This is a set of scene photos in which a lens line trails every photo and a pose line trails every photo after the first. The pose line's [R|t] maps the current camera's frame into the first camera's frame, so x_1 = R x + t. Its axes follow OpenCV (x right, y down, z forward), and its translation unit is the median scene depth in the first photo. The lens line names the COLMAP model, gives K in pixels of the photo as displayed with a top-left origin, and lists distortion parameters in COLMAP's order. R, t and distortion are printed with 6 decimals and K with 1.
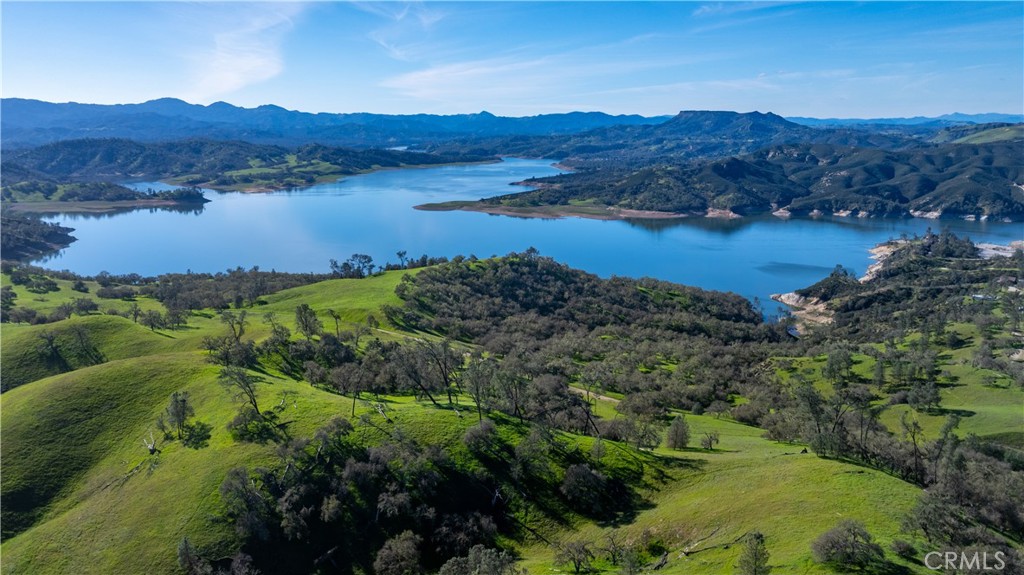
lens RADIAL K [[756.6, 0, 489.7], [0, 756.6, 314.3], [0, 0, 1]] dist [-0.035103, 0.022971]
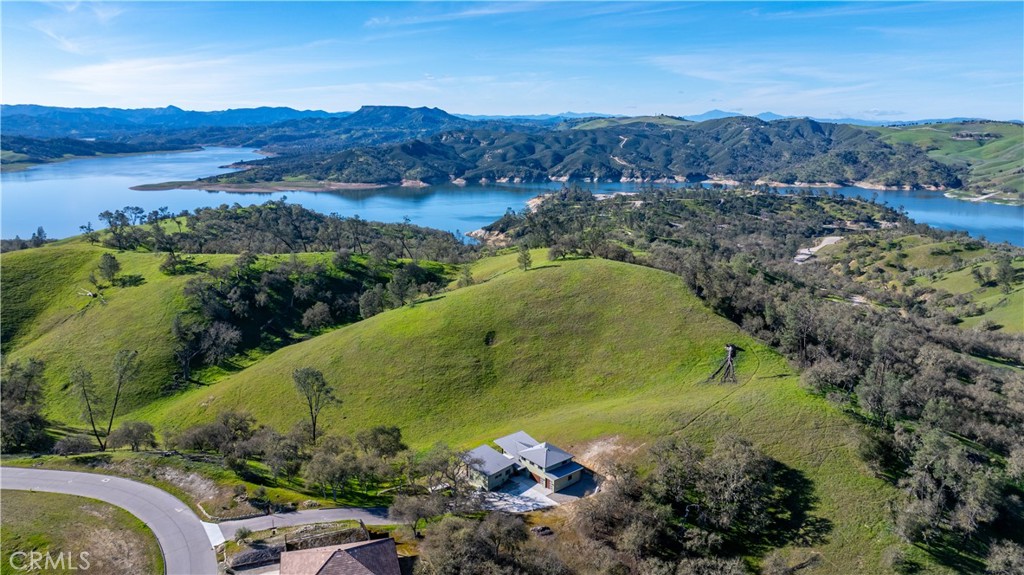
lens RADIAL K [[756.6, 0, 512.0], [0, 756.6, 283.8], [0, 0, 1]] dist [-0.035103, 0.022971]
pose [[0.890257, -0.081971, 0.448022, -0.109414], [0.107168, 0.993753, -0.031131, 0.080929], [-0.442672, 0.075728, 0.893480, -0.150910]]
